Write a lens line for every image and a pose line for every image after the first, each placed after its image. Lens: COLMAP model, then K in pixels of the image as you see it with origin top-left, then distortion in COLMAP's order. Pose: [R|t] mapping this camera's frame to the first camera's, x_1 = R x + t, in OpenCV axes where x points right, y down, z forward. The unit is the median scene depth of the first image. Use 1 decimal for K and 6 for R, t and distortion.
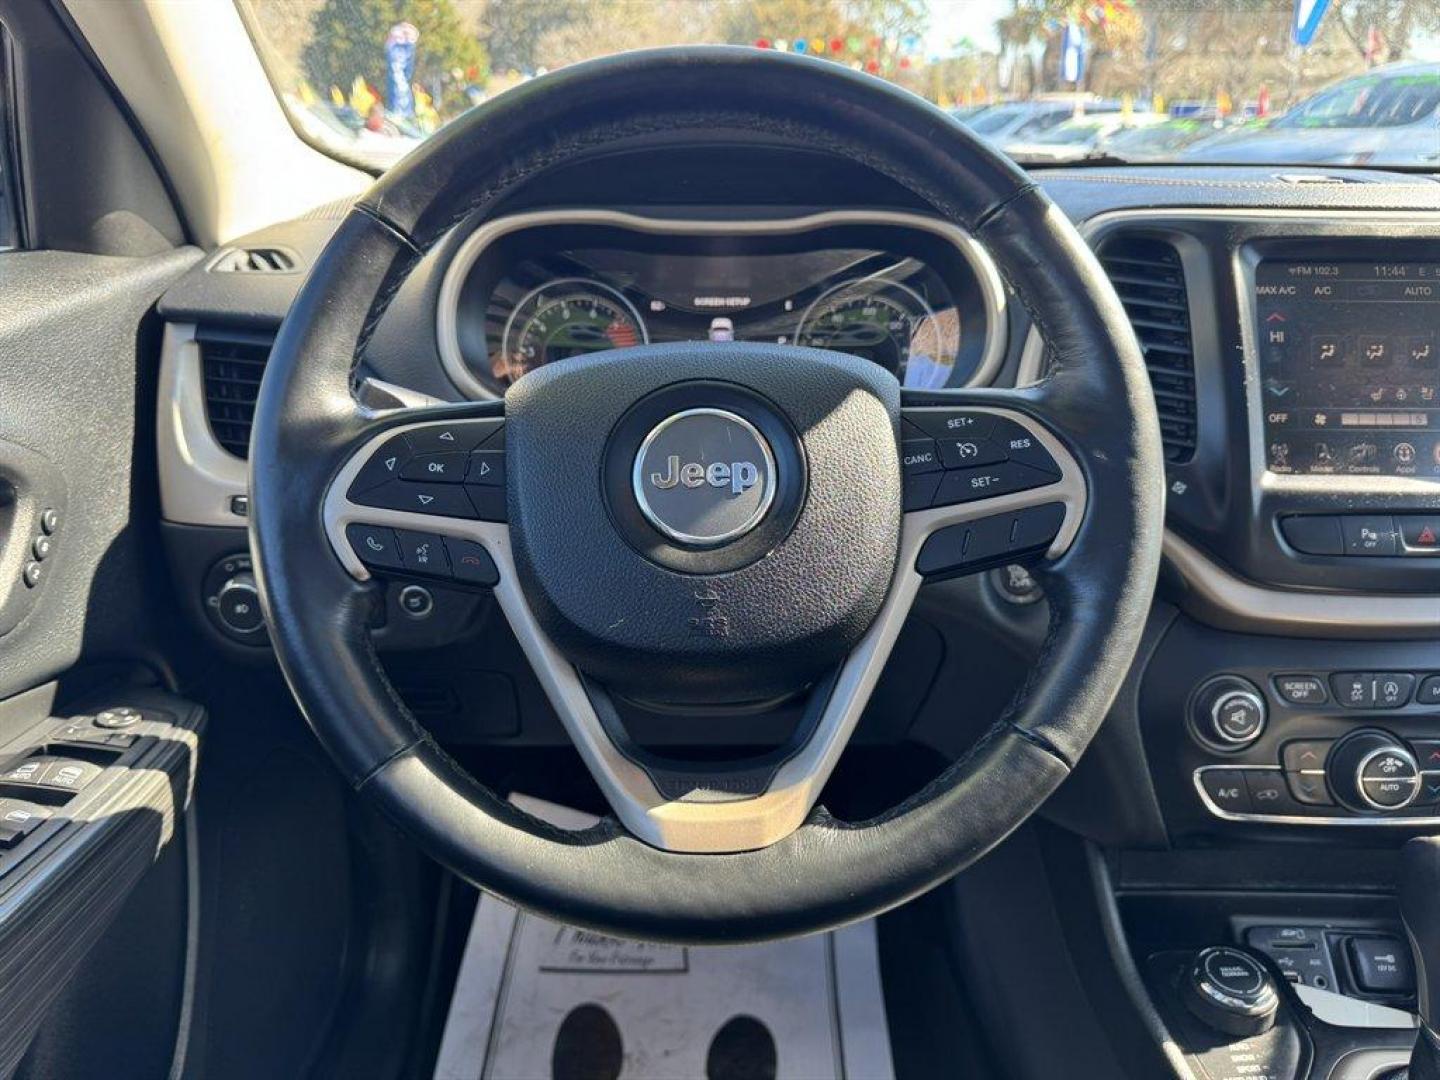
lens RADIAL K [[1031.8, 0, 720.0], [0, 1031.8, 540.0], [0, 0, 1]] dist [0.047271, -0.084283]
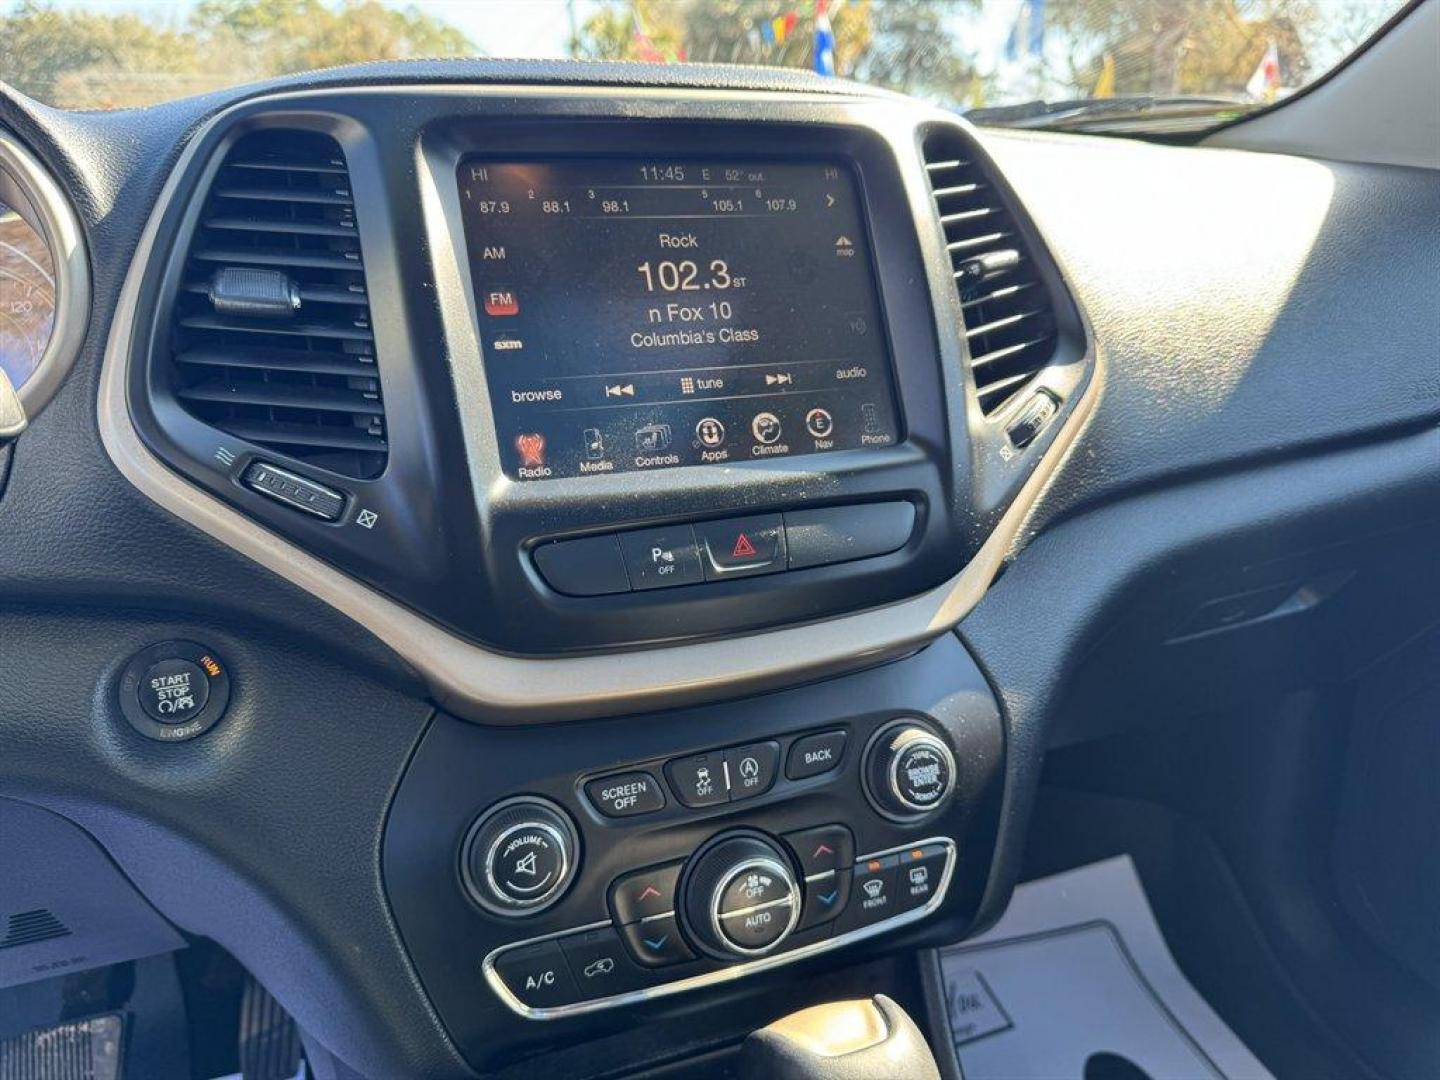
lens RADIAL K [[1026.7, 0, 720.0], [0, 1026.7, 540.0], [0, 0, 1]] dist [0.065862, -0.098834]
pose [[0.929883, -0.123705, 0.346433, 0.419492], [0.137818, 0.990323, -0.016301, 0.000210], [-0.341064, 0.062902, 0.937933, 0.357338]]
